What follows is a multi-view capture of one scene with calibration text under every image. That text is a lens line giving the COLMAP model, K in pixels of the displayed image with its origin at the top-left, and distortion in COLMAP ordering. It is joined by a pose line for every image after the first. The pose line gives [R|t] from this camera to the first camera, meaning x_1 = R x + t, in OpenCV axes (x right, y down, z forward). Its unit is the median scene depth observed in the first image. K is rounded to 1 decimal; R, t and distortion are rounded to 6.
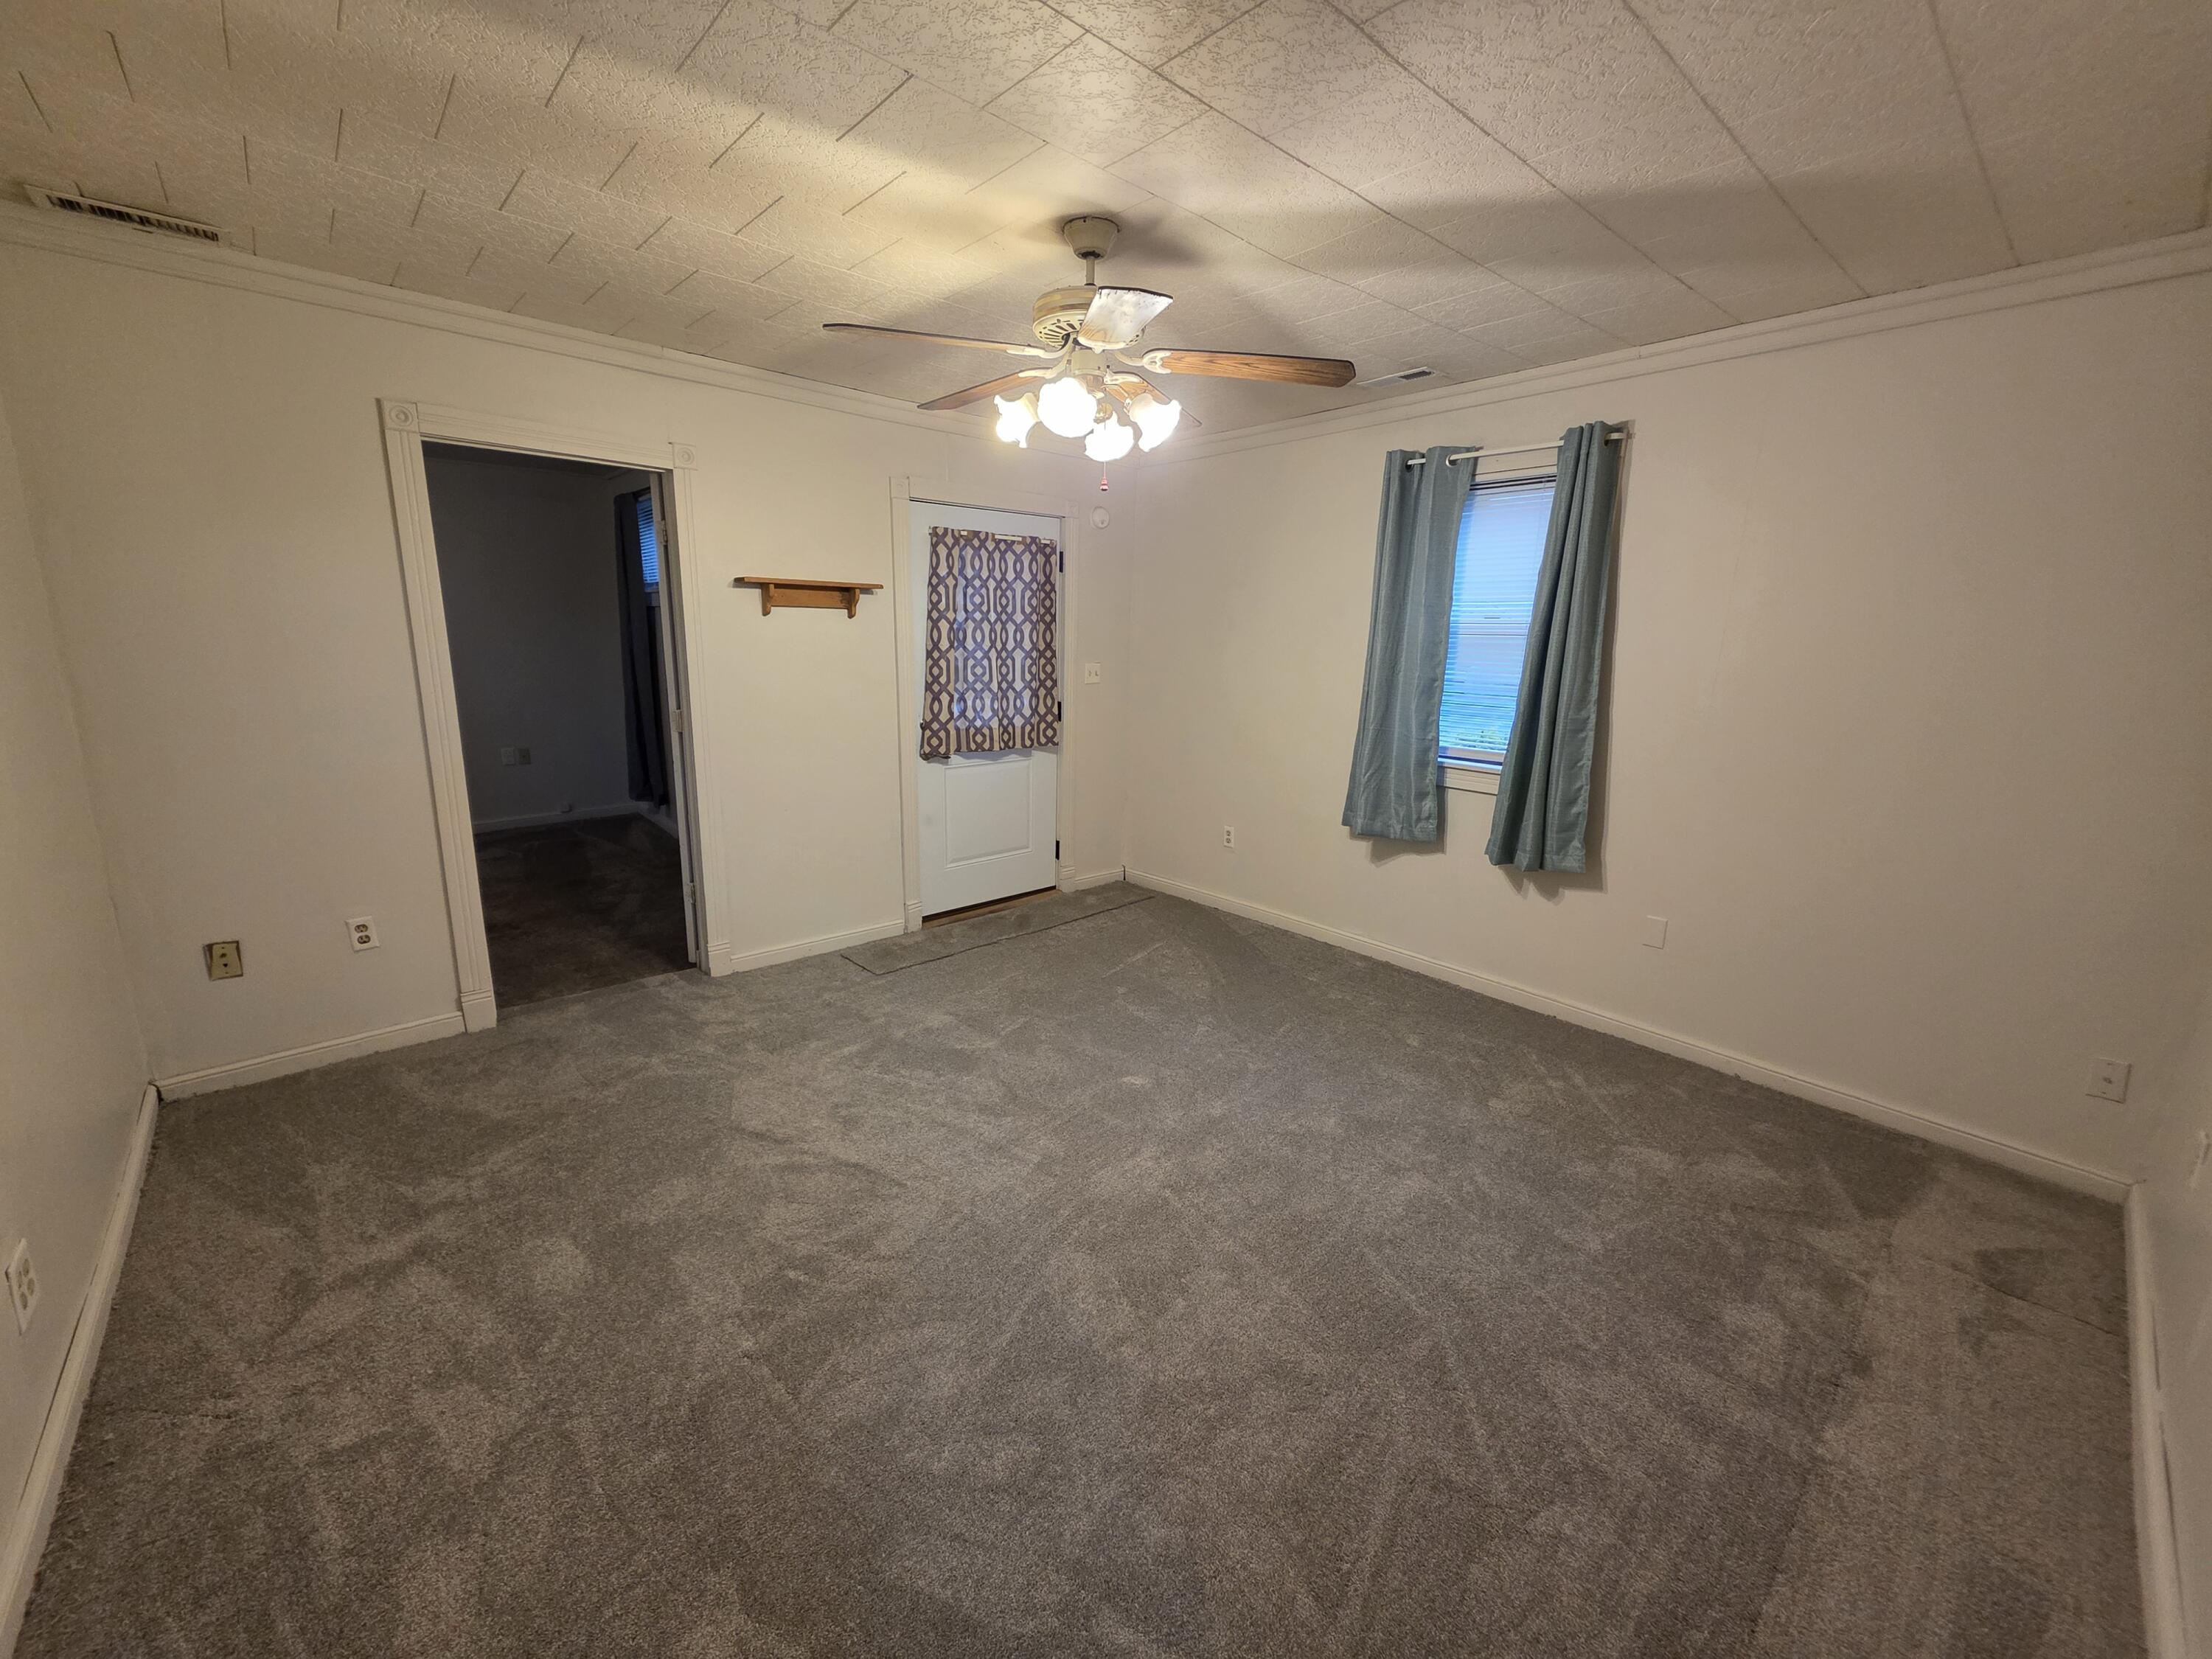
lens RADIAL K [[884.7, 0, 1098.3], [0, 884.7, 828.3], [0, 0, 1]] dist [0.001298, -0.000195]
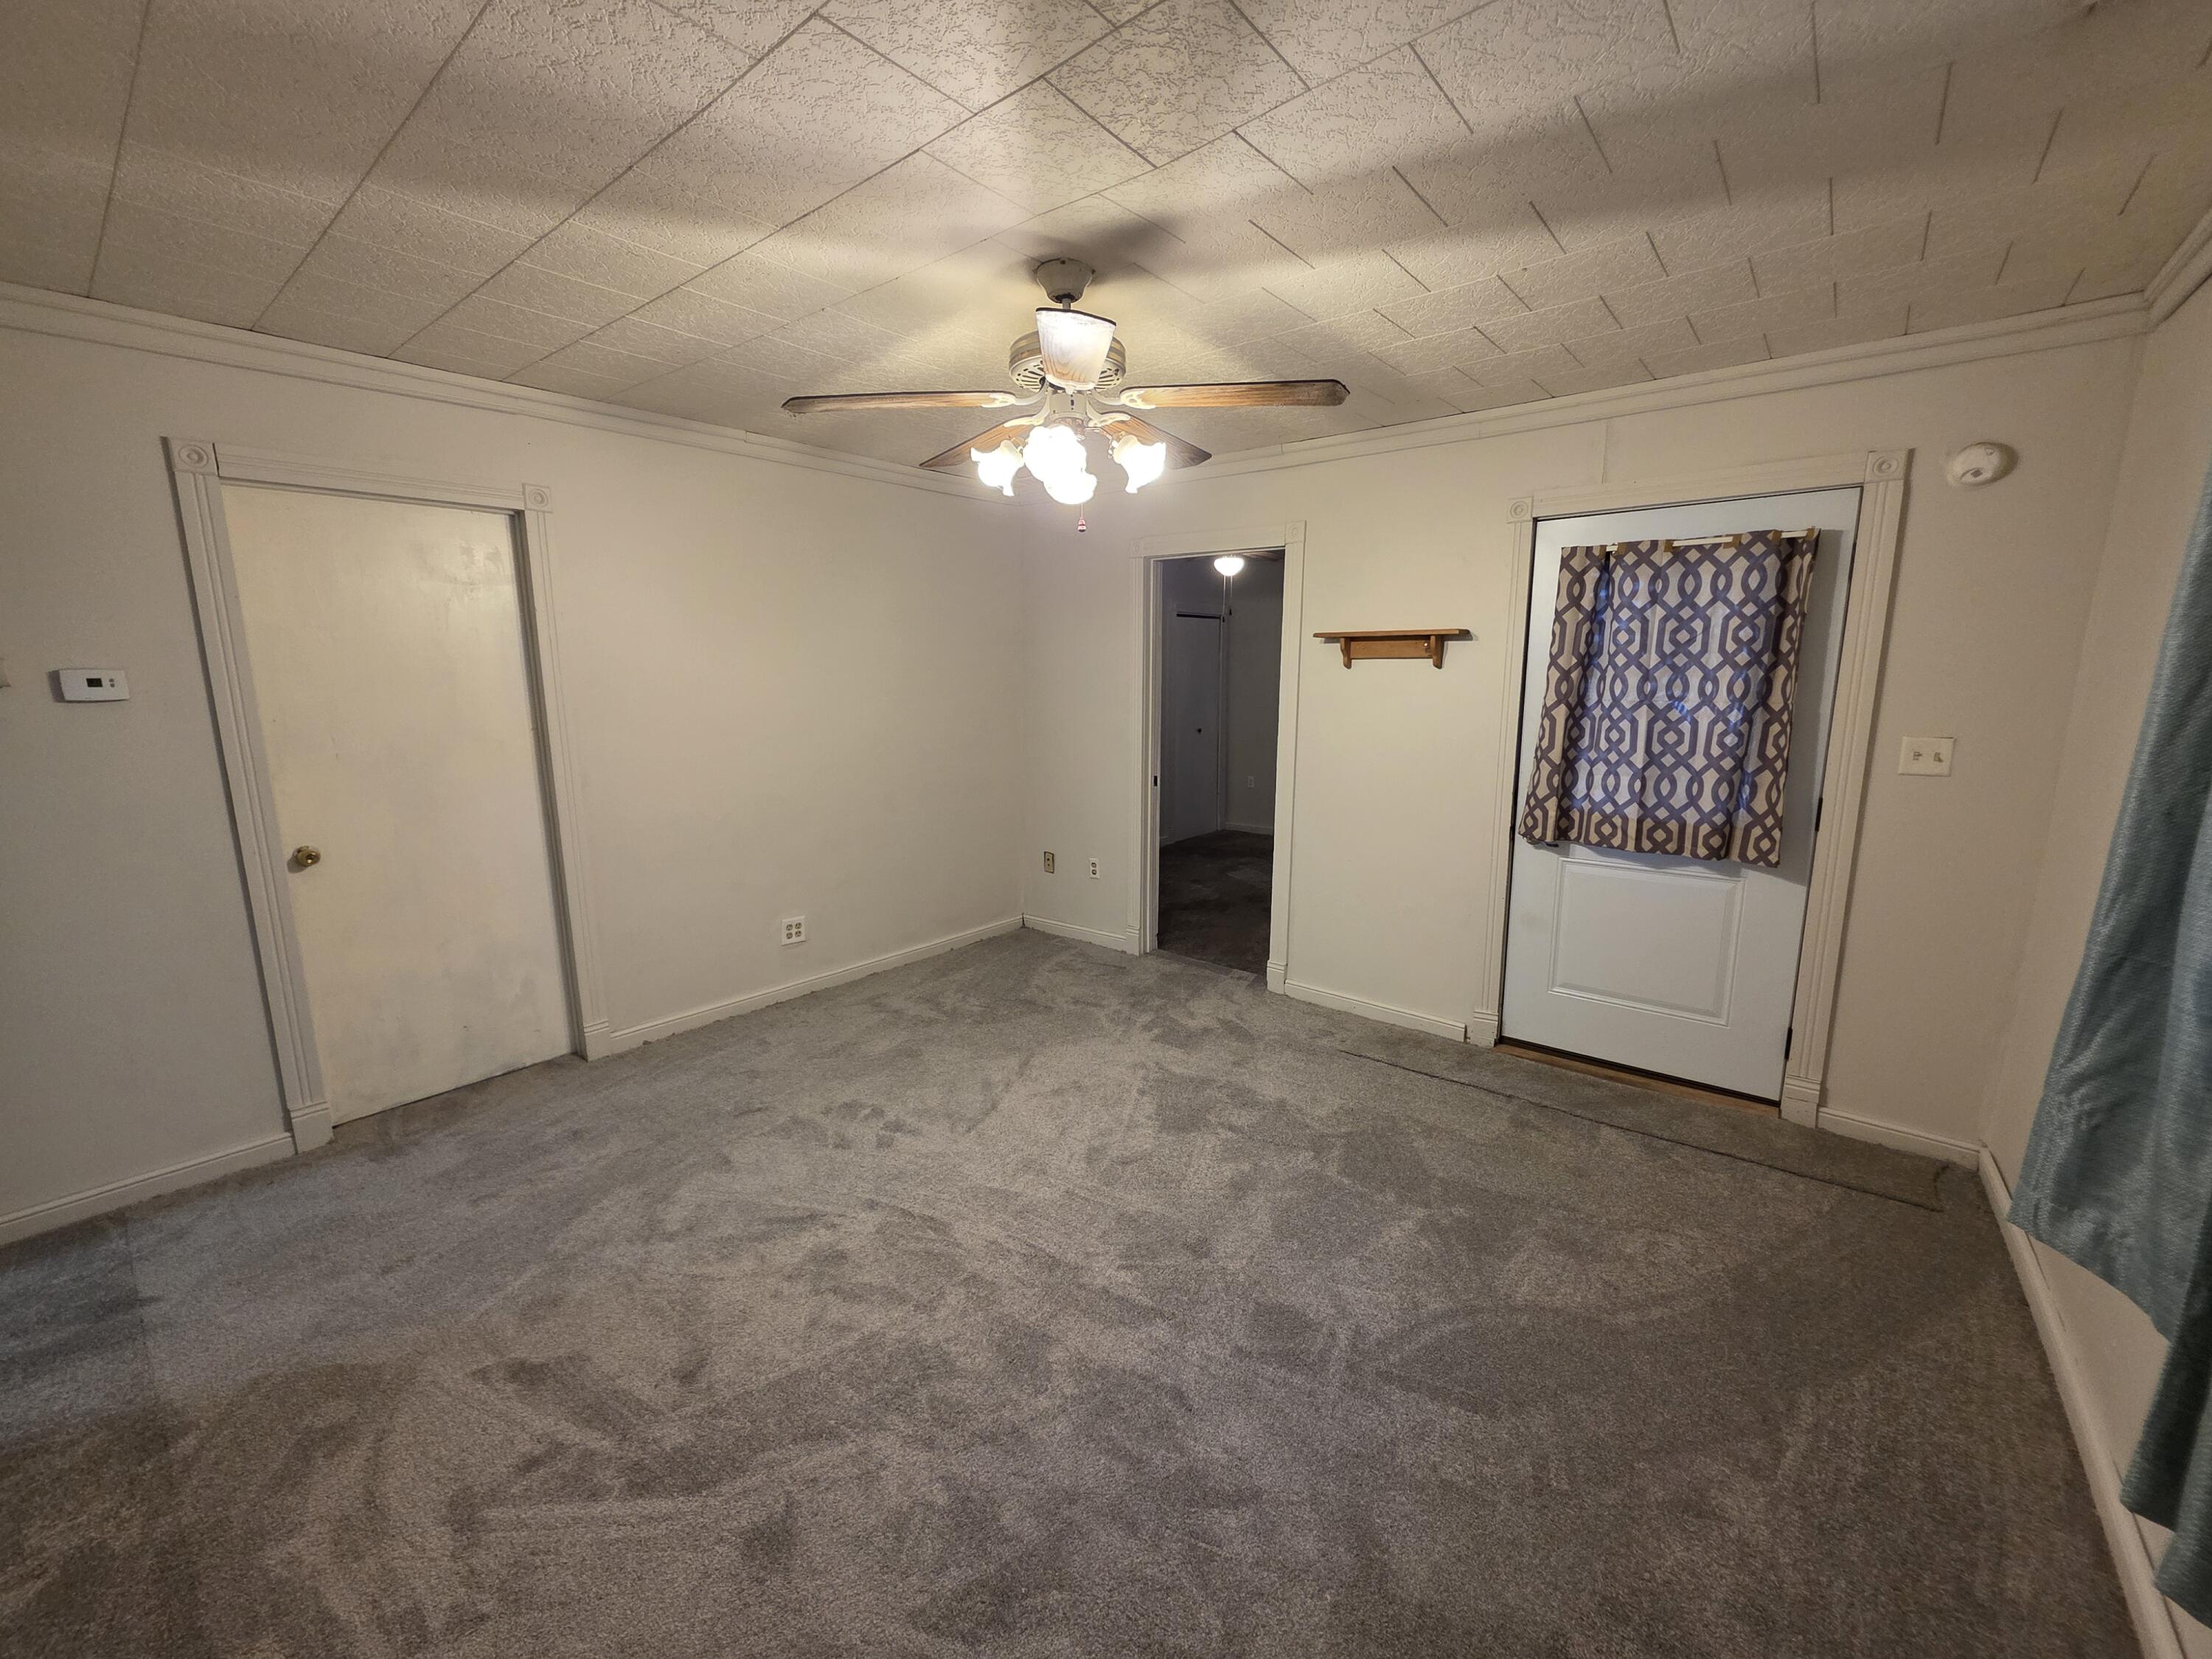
lens RADIAL K [[884.7, 0, 1097.9], [0, 884.7, 827.5], [0, 0, 1]] dist [0.001298, -0.000195]
pose [[0.142003, 0.152178, -0.978099, 0.534773], [-0.211968, 0.969866, 0.120123, -0.107455], [0.966905, 0.190268, 0.169980, 0.506413]]
